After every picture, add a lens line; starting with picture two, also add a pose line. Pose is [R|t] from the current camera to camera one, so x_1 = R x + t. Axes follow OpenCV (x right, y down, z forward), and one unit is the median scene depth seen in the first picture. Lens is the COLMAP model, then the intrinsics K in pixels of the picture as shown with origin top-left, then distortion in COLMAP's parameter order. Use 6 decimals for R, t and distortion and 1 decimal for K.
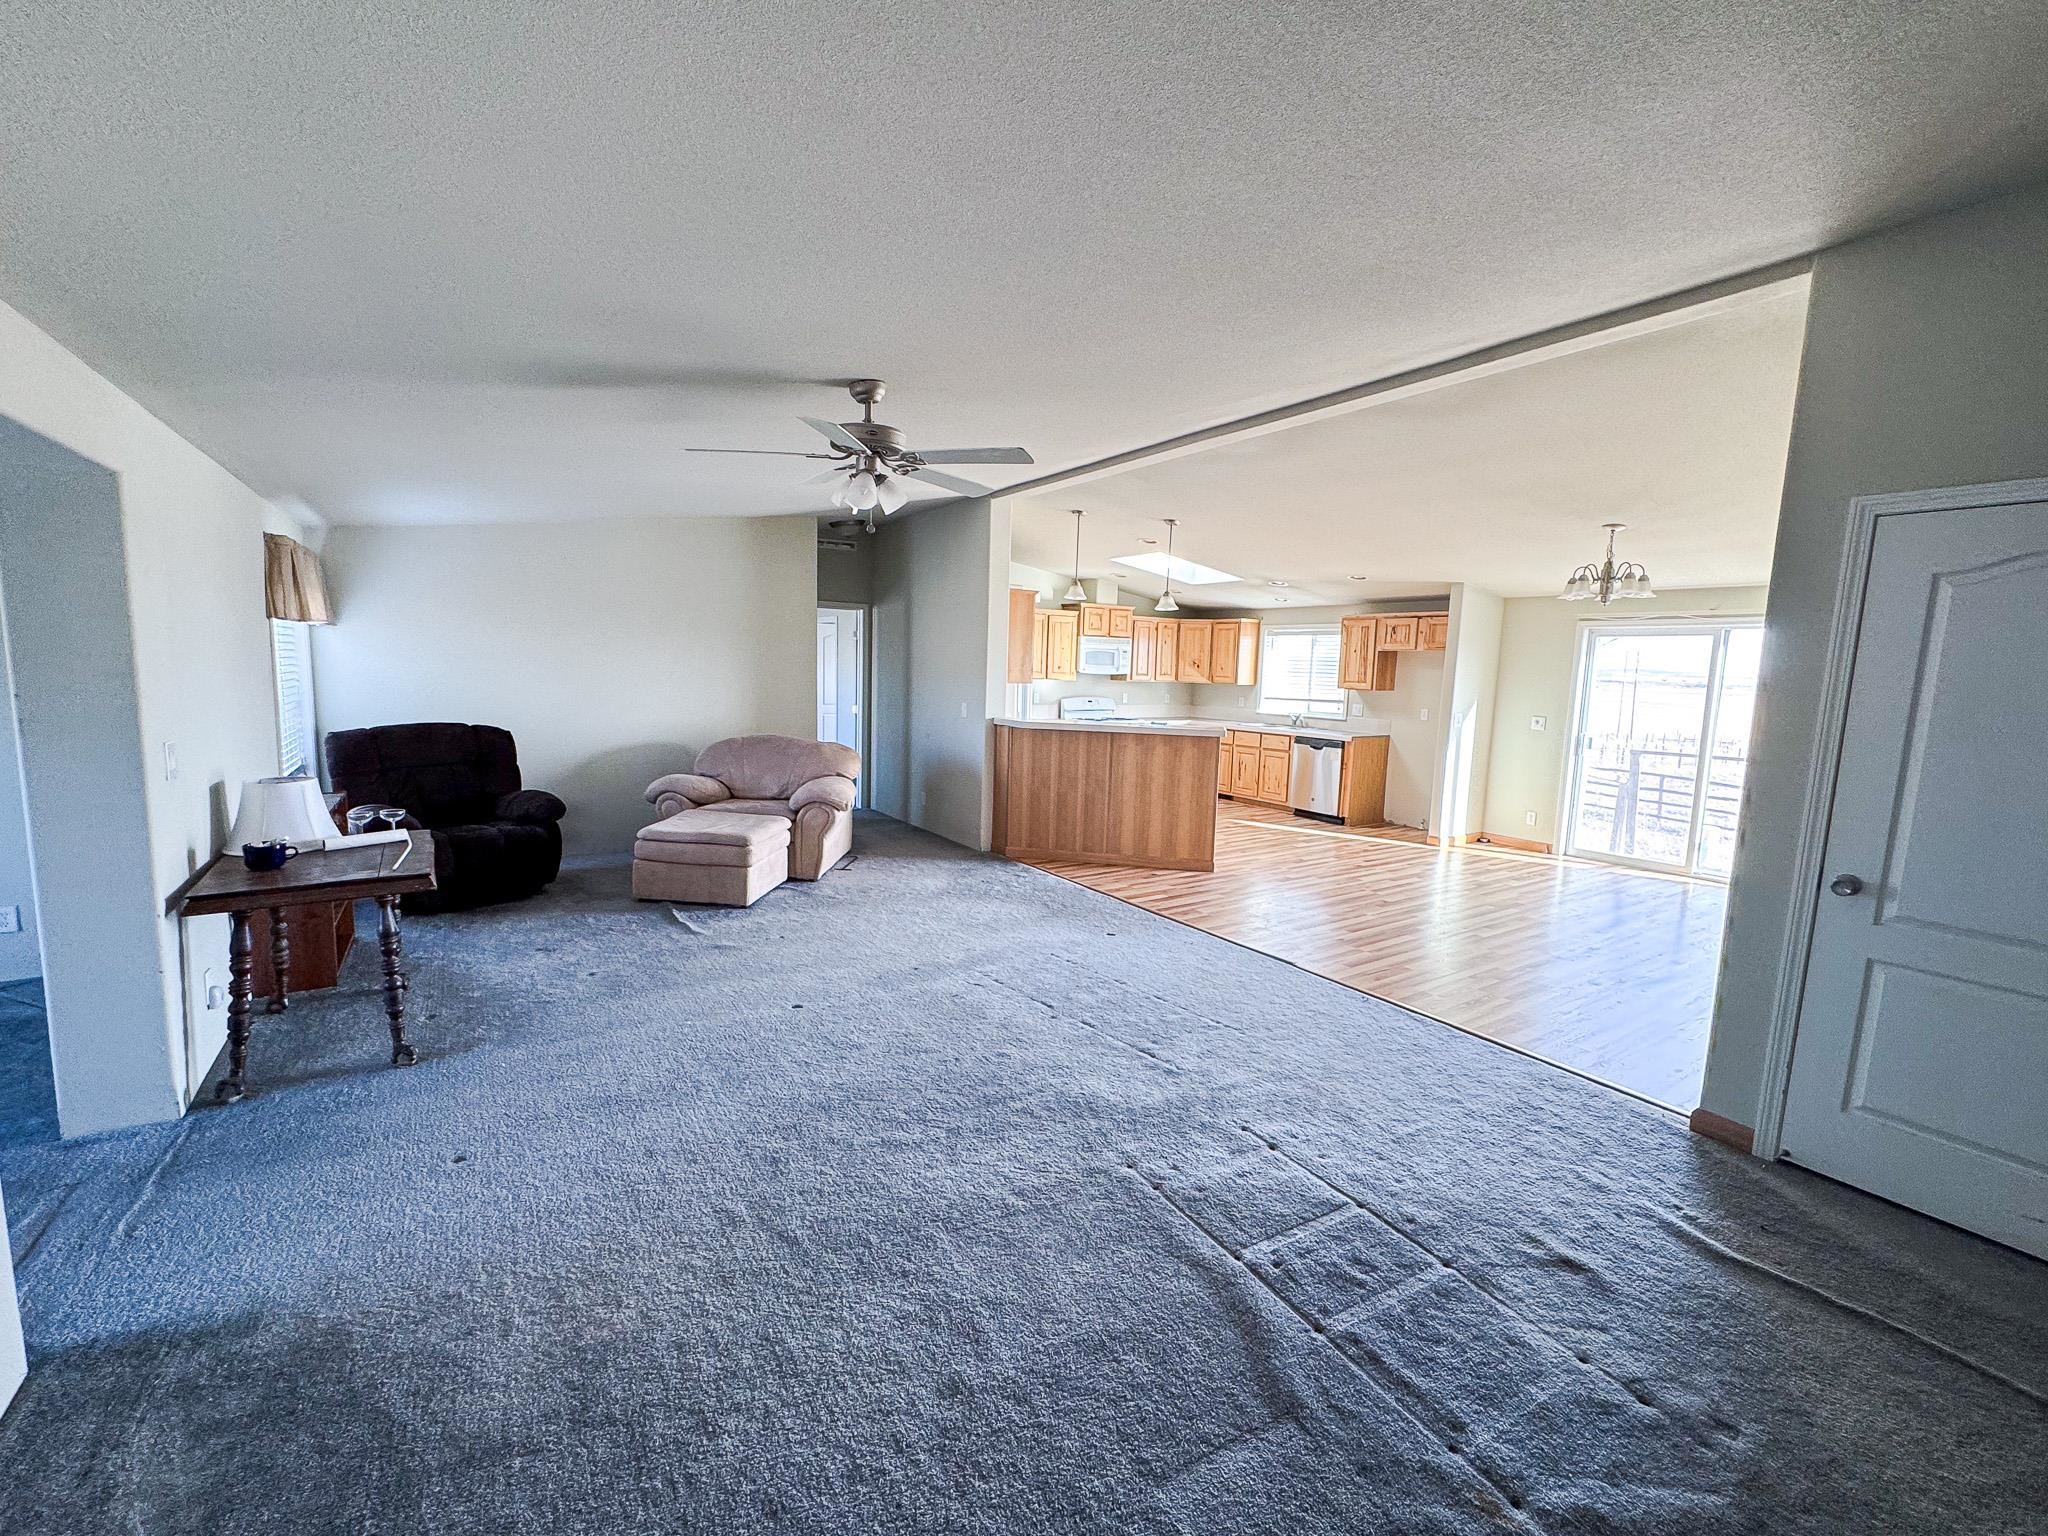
lens RADIAL K [[831.8, 0, 1012.0], [0, 831.8, 761.7], [0, 0, 1]] dist [-0.000473, 0.000118]
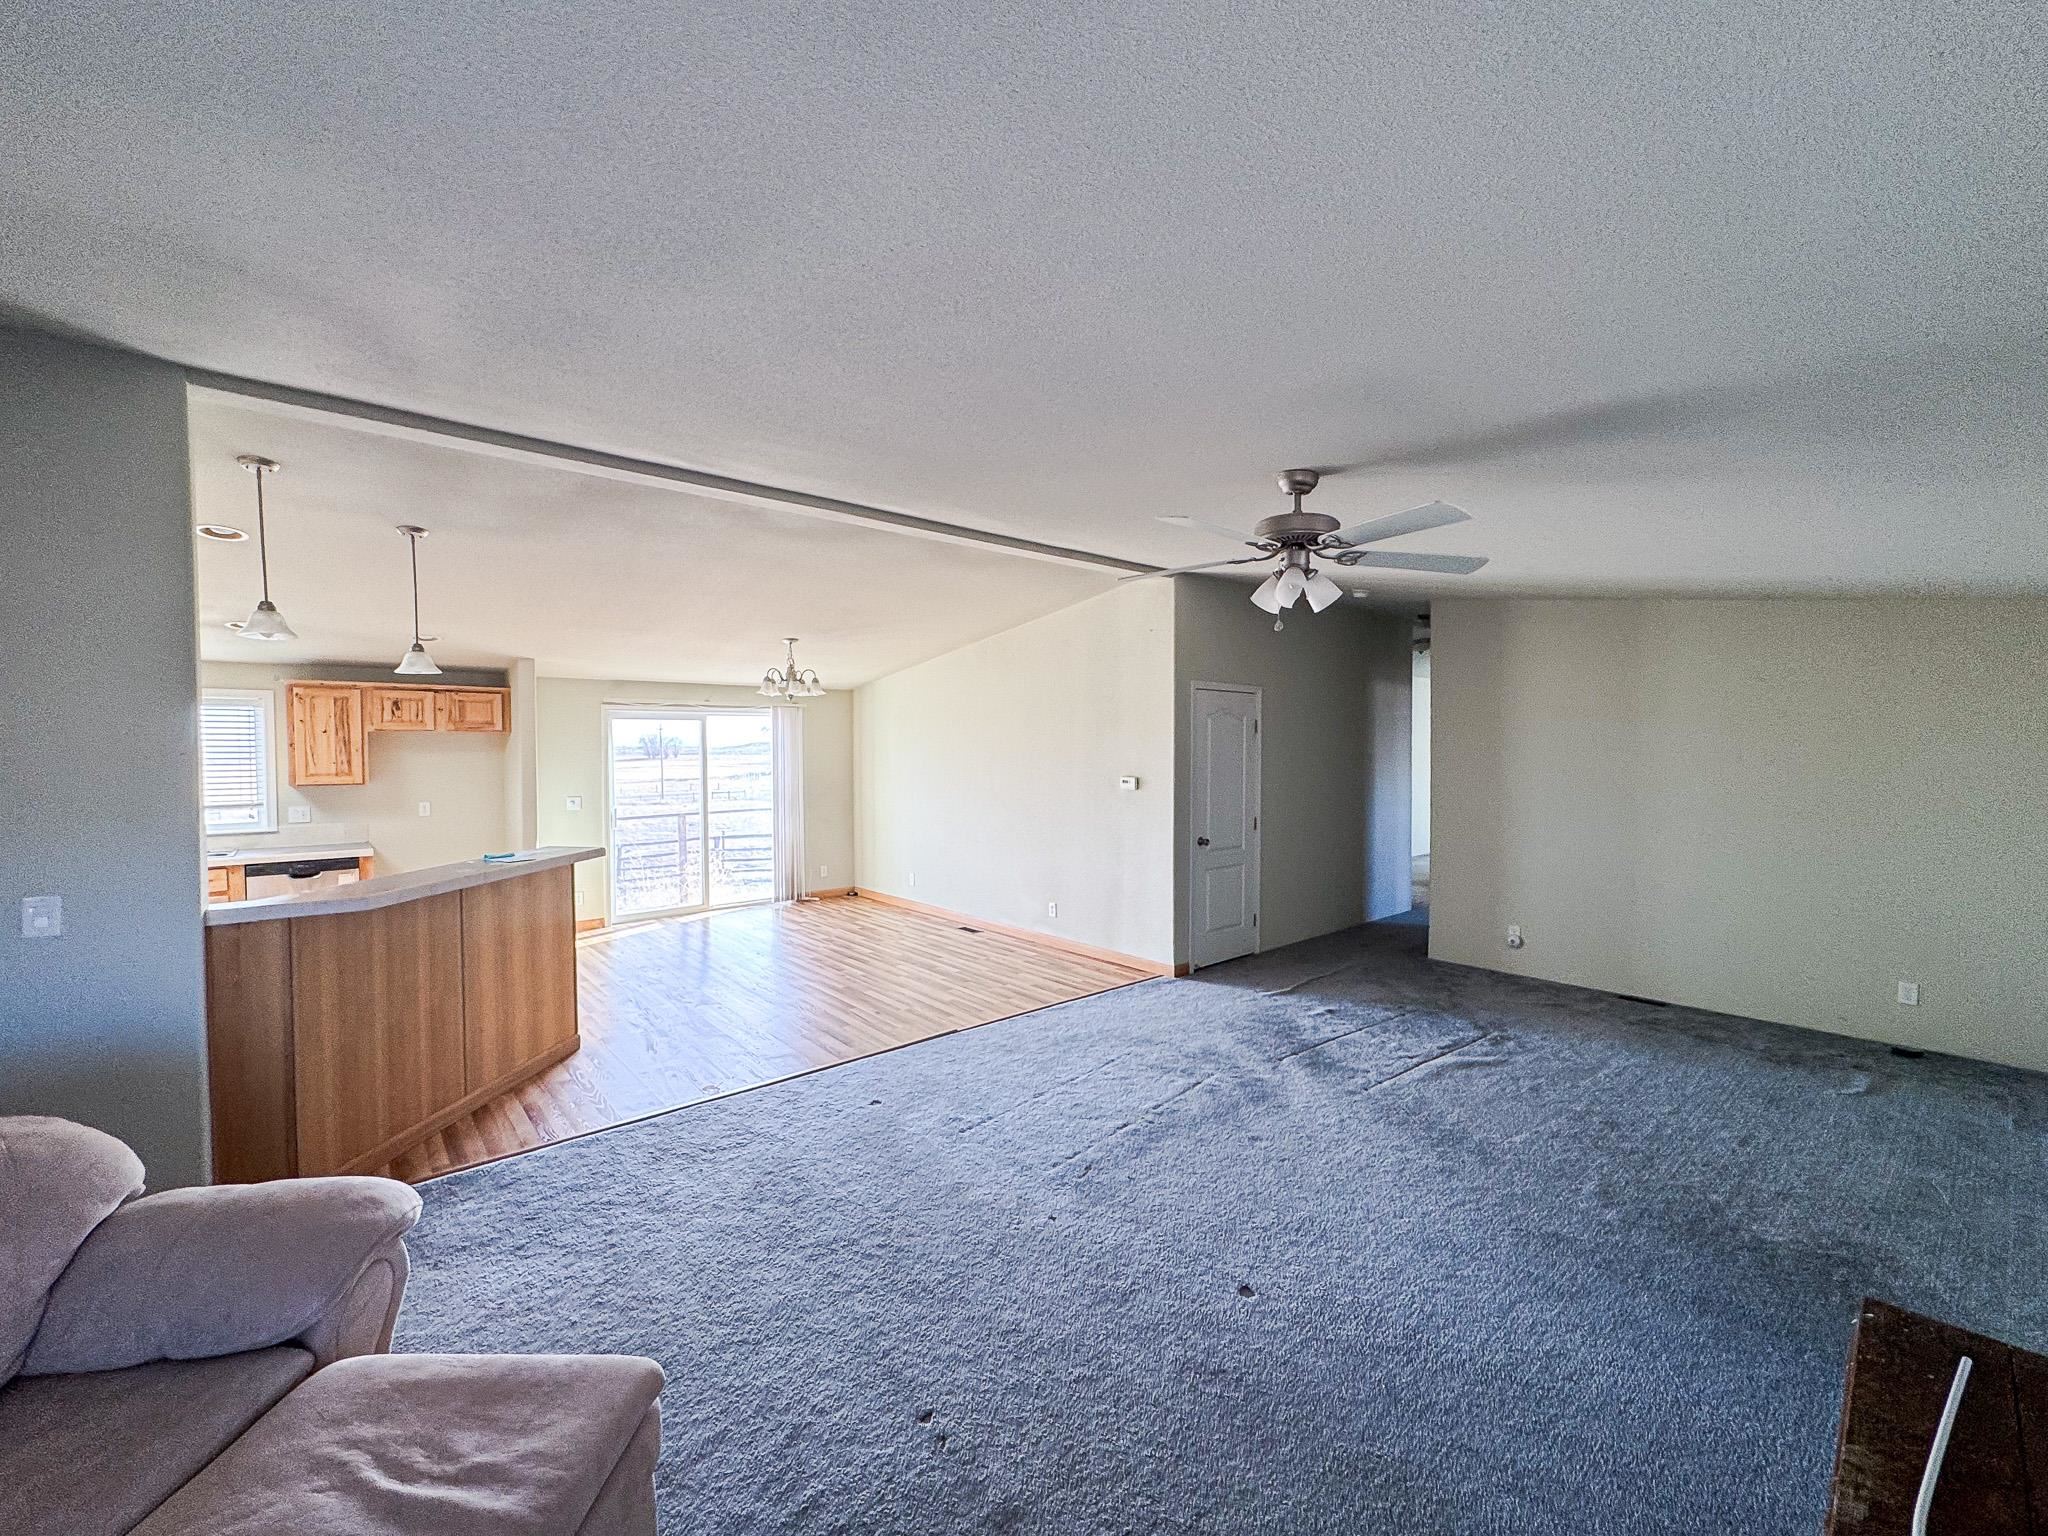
lens RADIAL K [[831.8, 0, 1014.8], [0, 831.8, 775.5], [0, 0, 1]] dist [-0.000473, 0.000118]
pose [[-0.117092, -0.062321, 0.991164, -0.472808], [0.117971, 0.990090, 0.076190, -0.104711], [-0.986089, 0.125850, -0.108580, 0.650169]]
